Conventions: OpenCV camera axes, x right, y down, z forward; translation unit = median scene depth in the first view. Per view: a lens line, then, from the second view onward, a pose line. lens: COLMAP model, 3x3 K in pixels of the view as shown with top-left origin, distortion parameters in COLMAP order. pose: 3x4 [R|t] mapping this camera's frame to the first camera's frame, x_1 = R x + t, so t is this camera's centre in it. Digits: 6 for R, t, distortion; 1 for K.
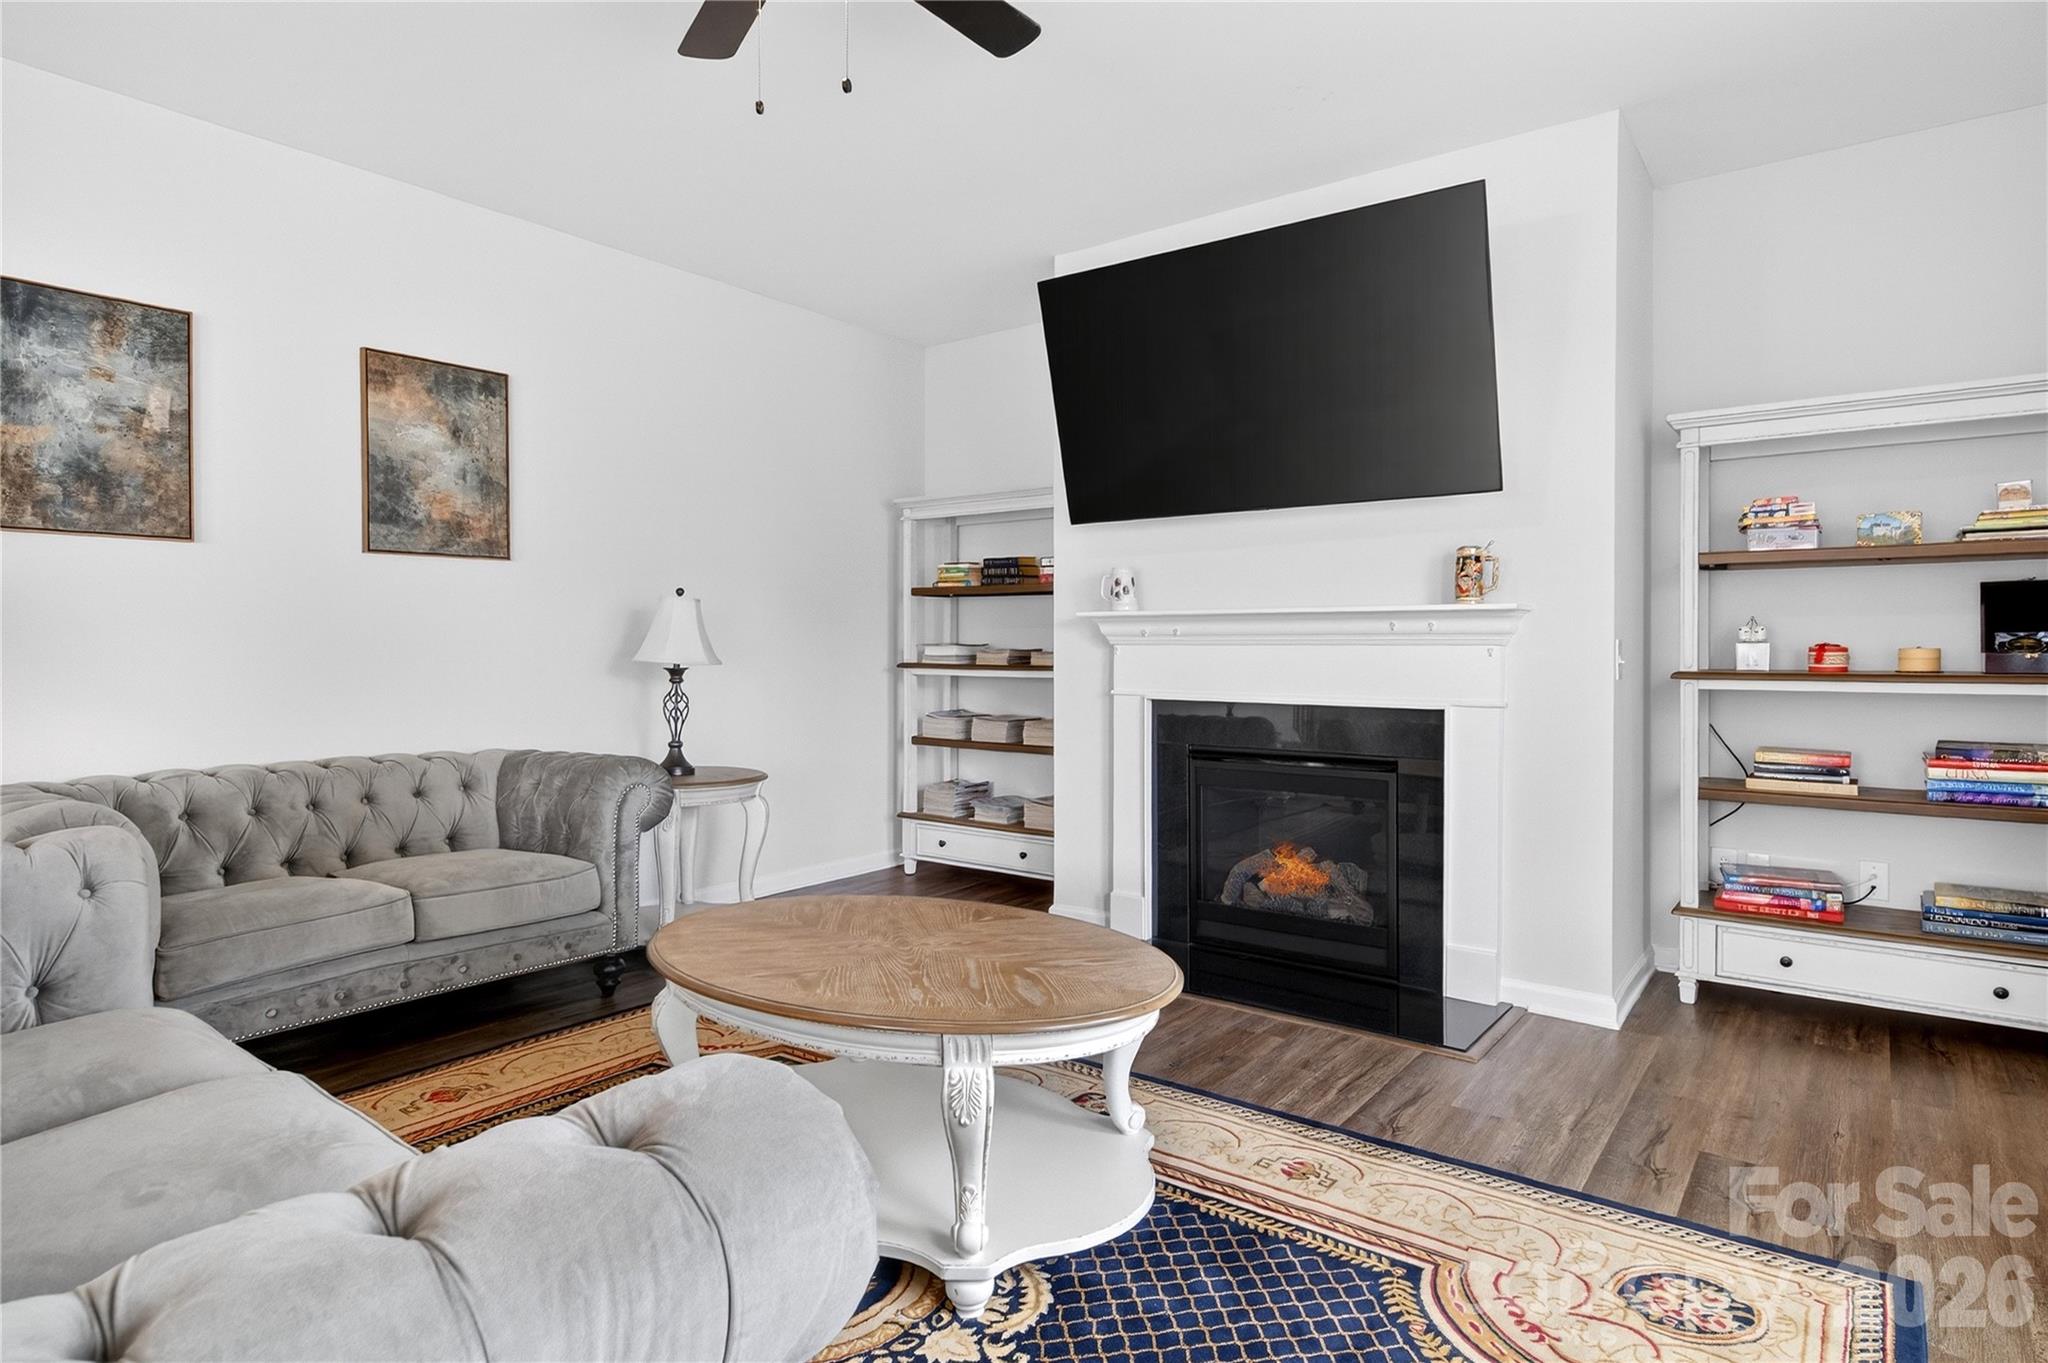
lens RADIAL K [[1135.8, 0, 1027.0], [0, 1135.8, 648.3], [0, 0, 1]] dist [0.001865, 0.000536]
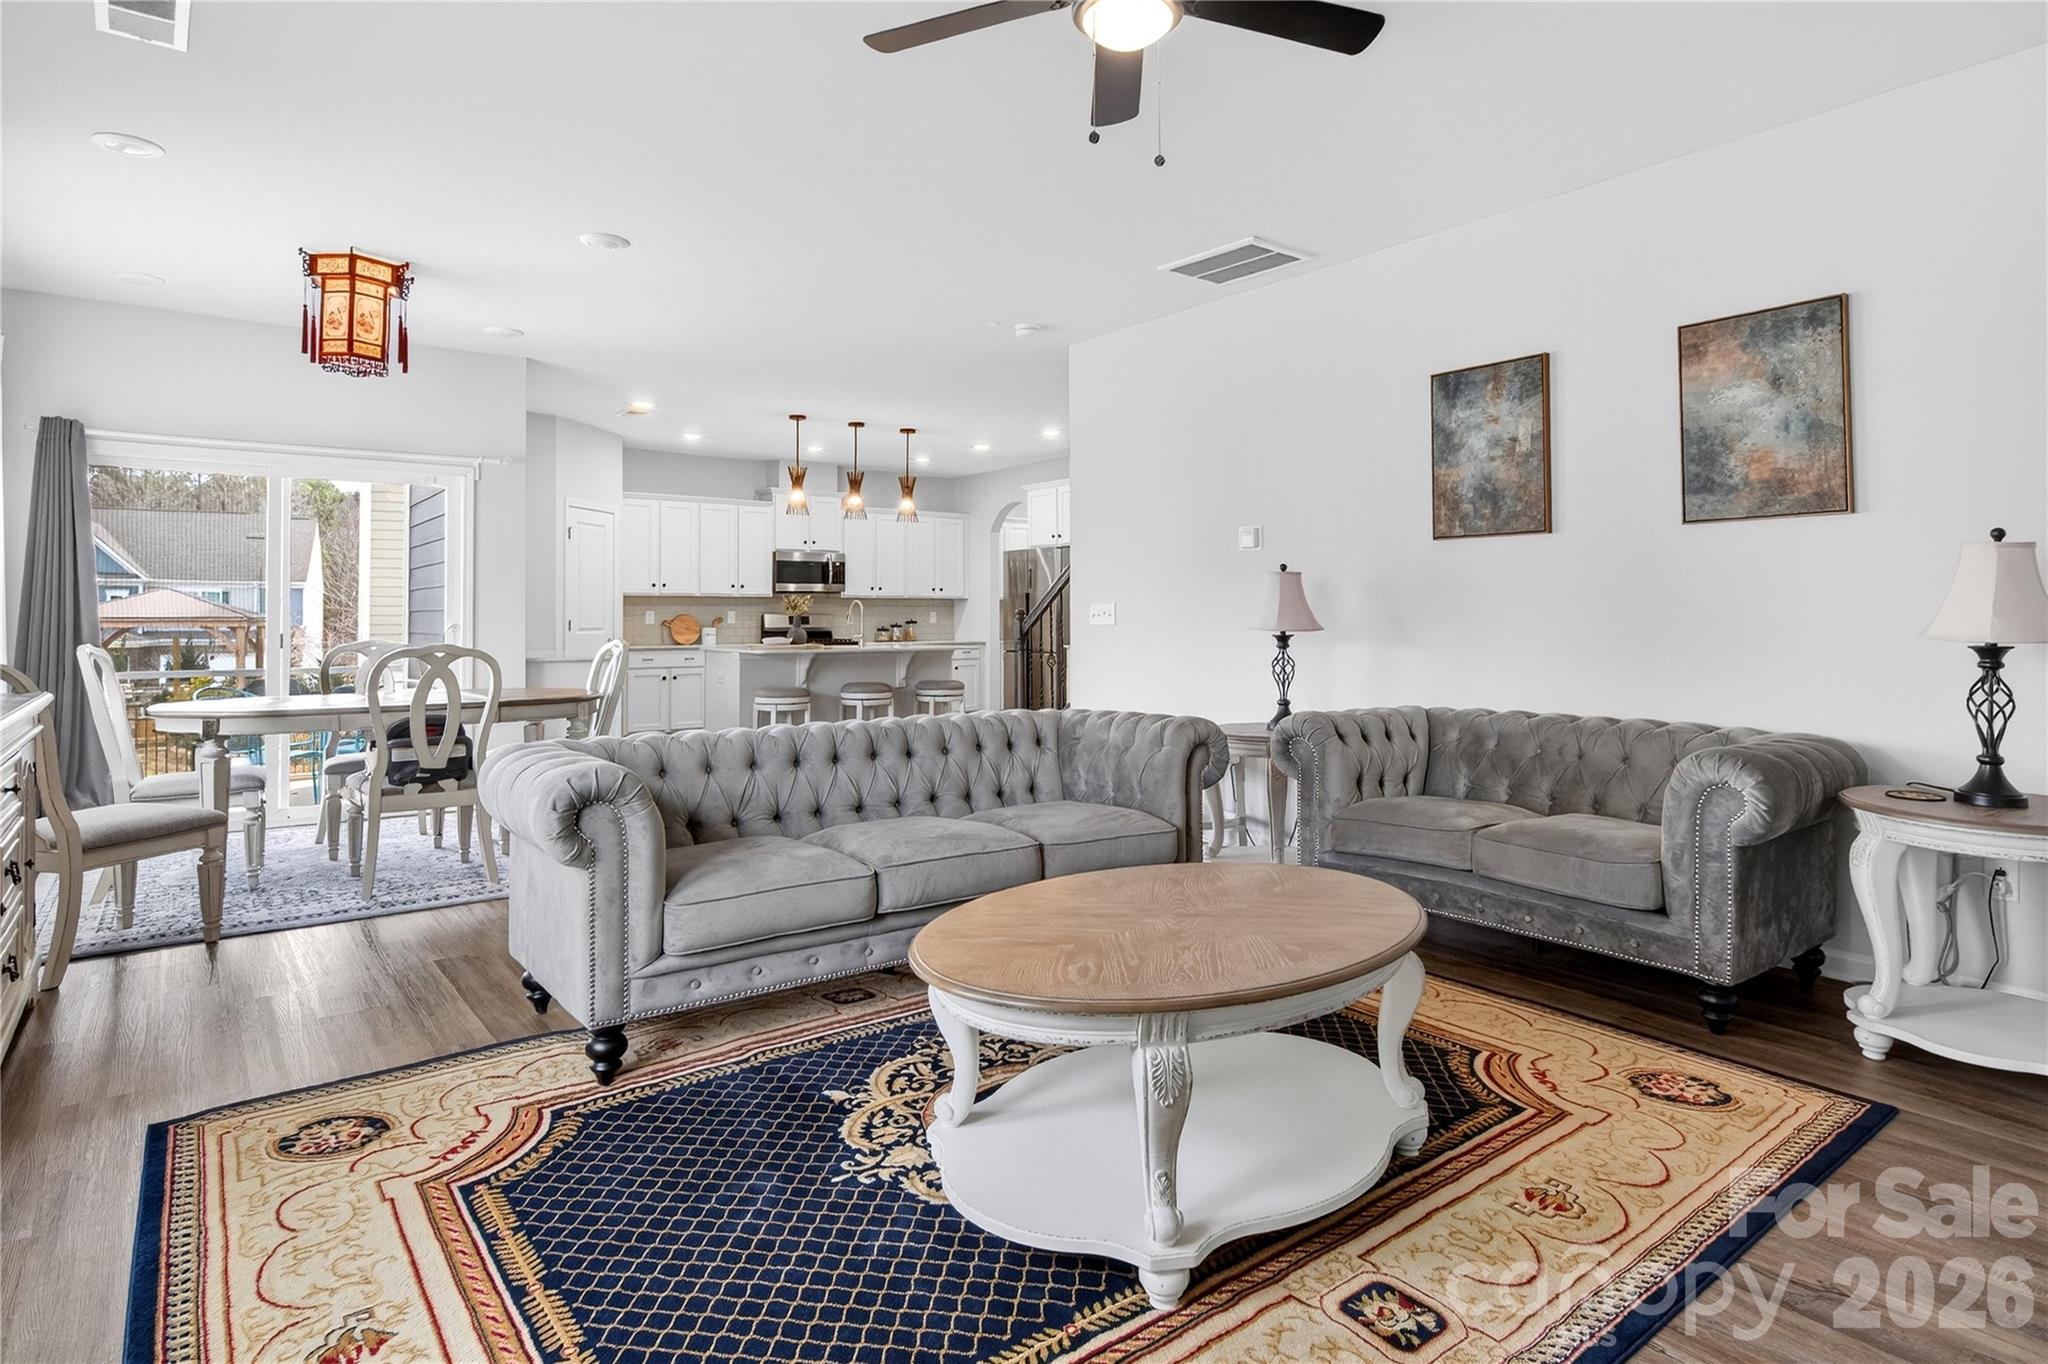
lens RADIAL K [[1082.8, 0, 1024.4], [0, 1082.8, 584.6], [0, 0, 1]] dist [0.000037, -0.000169]
pose [[-0.259178, -0.030162, -0.965359, 0.513038], [-0.000822, 0.999519, -0.031008, 0.000792], [0.965829, -0.007243, -0.259078, 0.673677]]
